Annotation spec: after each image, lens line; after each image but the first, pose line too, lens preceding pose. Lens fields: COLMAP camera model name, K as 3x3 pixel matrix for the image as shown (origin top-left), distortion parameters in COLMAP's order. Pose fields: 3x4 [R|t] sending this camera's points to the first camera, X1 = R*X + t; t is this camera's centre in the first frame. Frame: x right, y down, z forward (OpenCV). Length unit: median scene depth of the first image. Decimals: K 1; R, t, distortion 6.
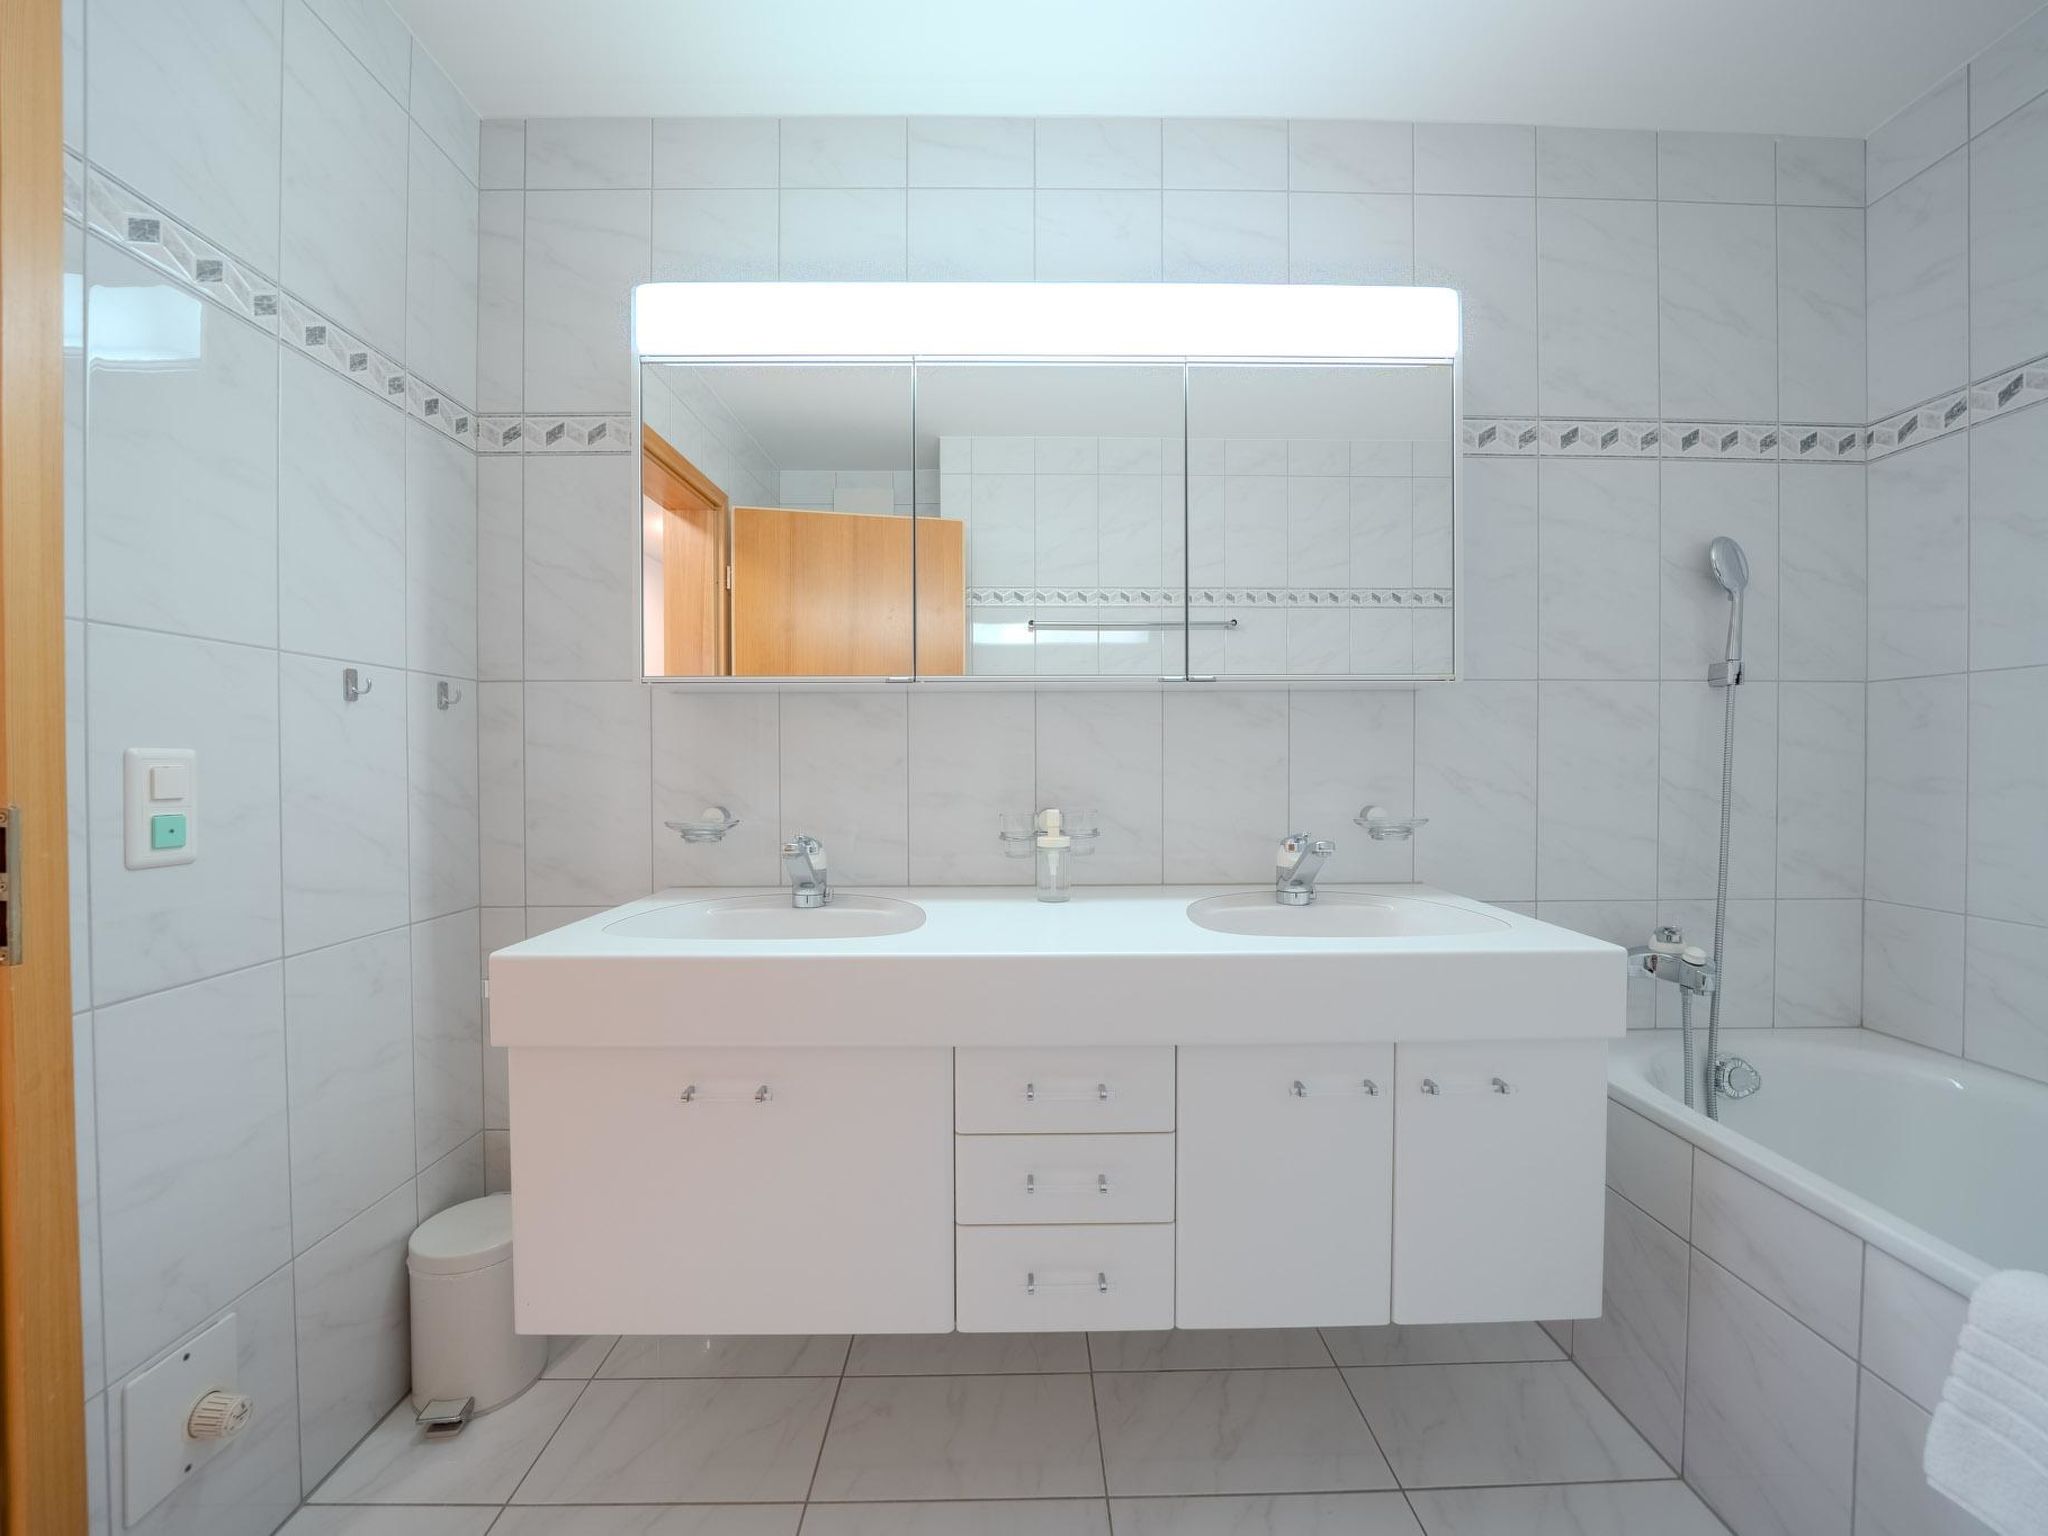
lens RADIAL K [[809.2, 0, 966.7], [0, 809.2, 764.3], [0, 0, 1]] dist [-0.011518, 0.000319]
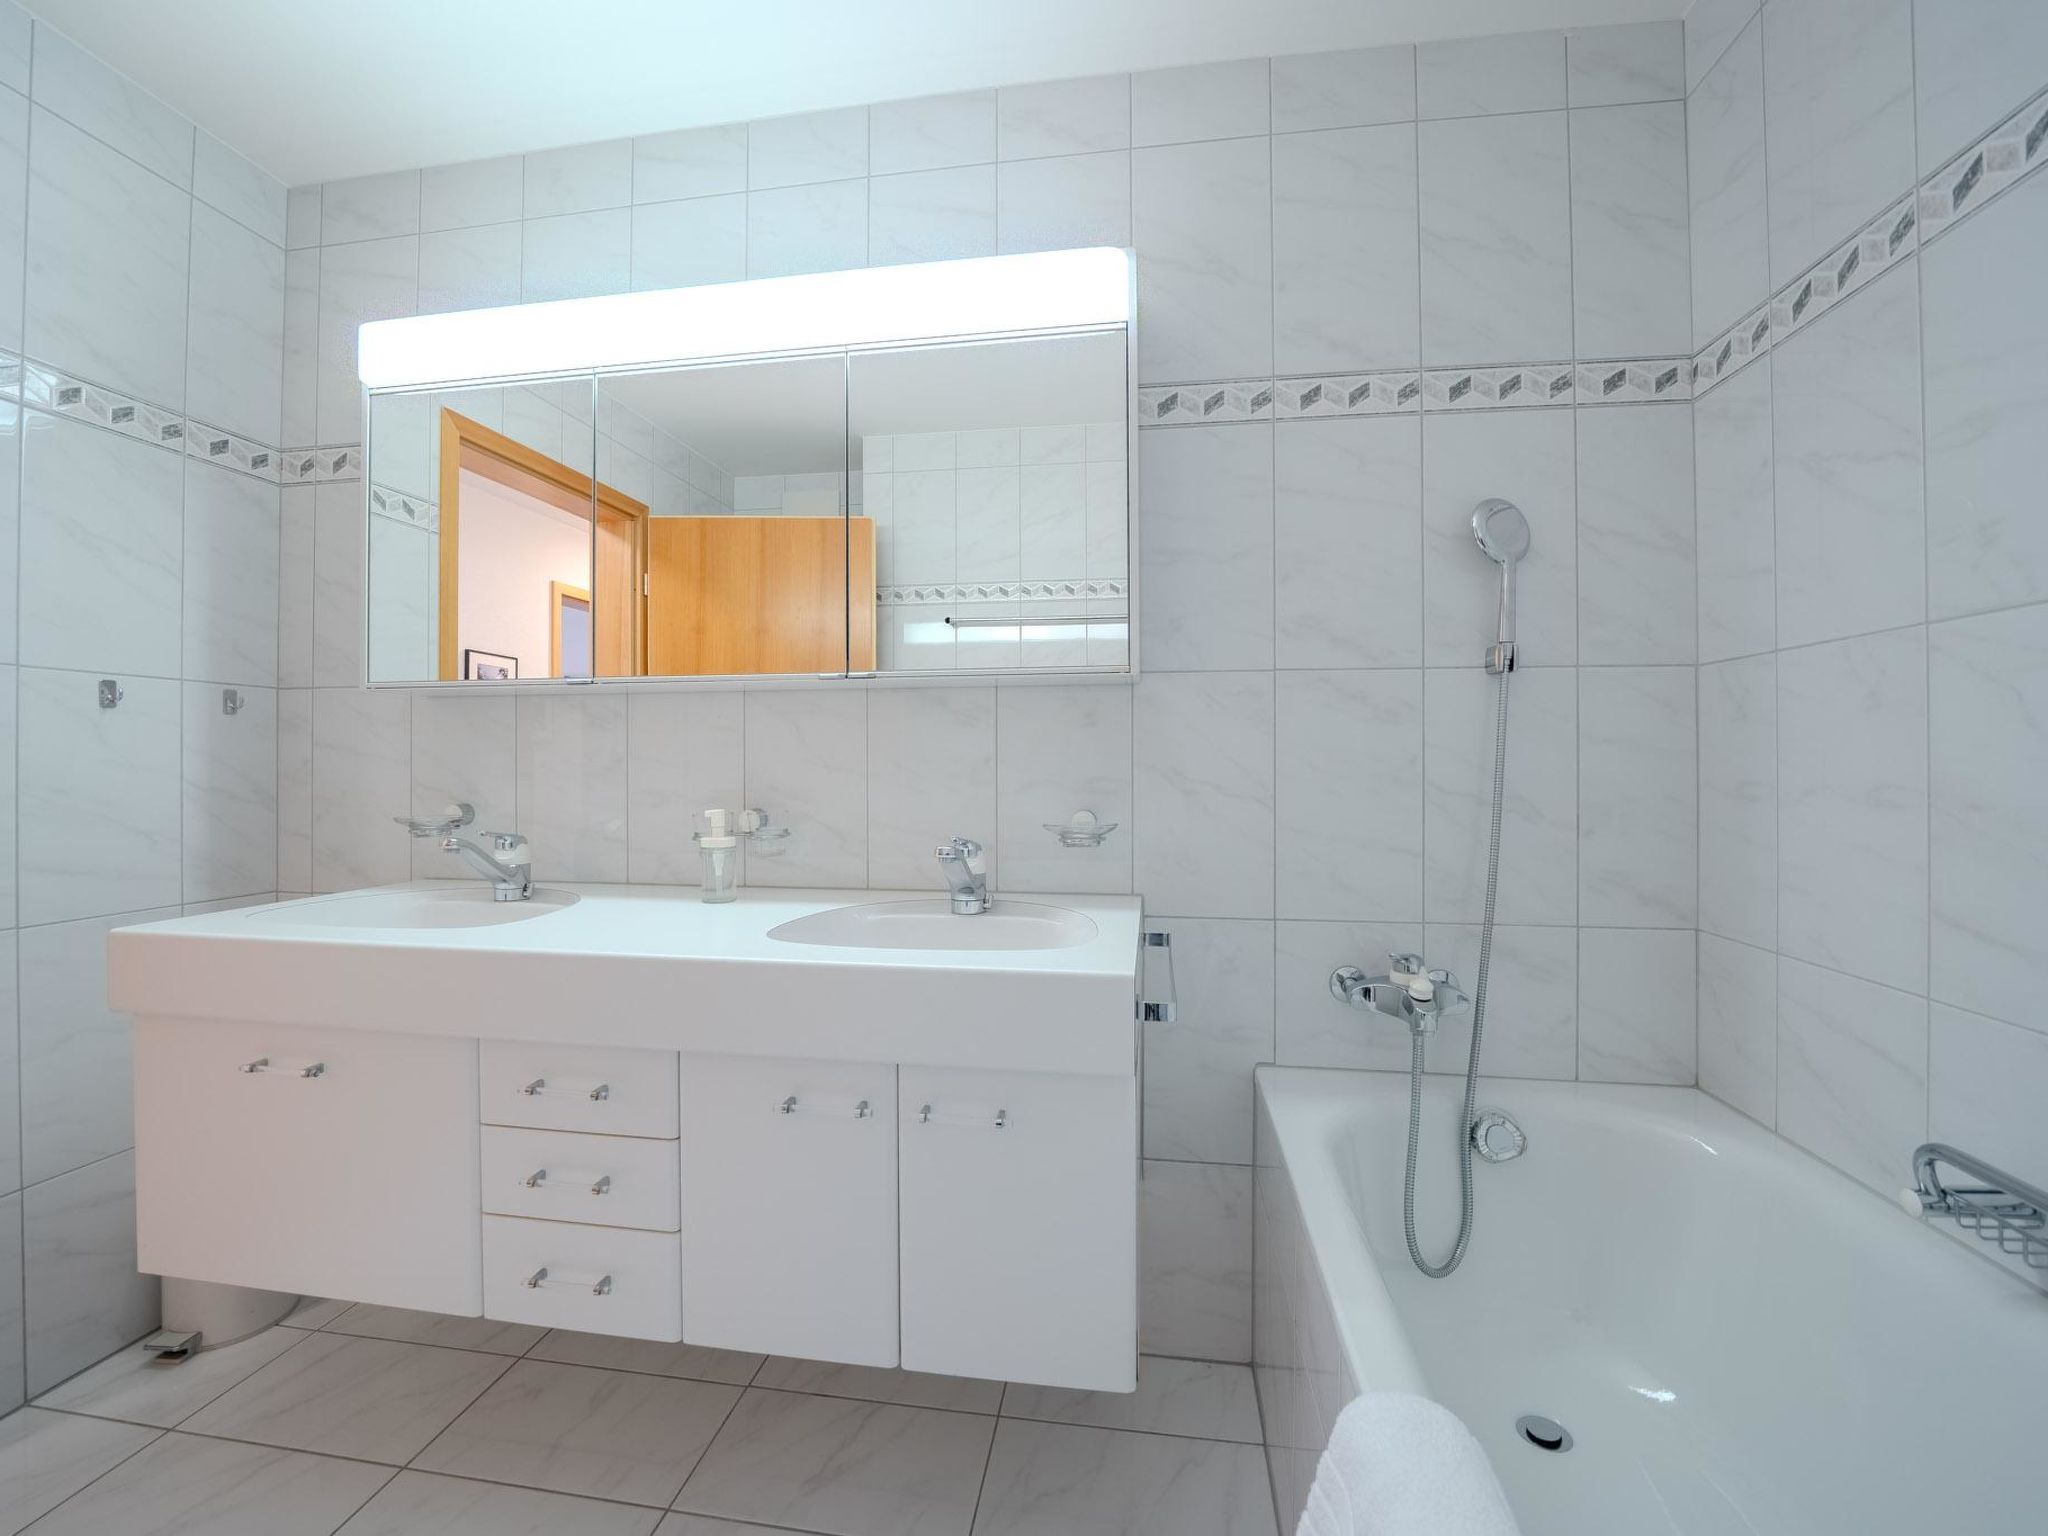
lens RADIAL K [[864.7, 0, 1018.9], [0, 864.7, 755.1], [0, 0, 1]] dist [-0.015489, 0.000229]
pose [[0.985585, -0.000936, -0.169178, 0.596495], [-0.002259, 0.999823, -0.018692, 0.007352], [0.169165, 0.018805, 0.985408, 0.015172]]
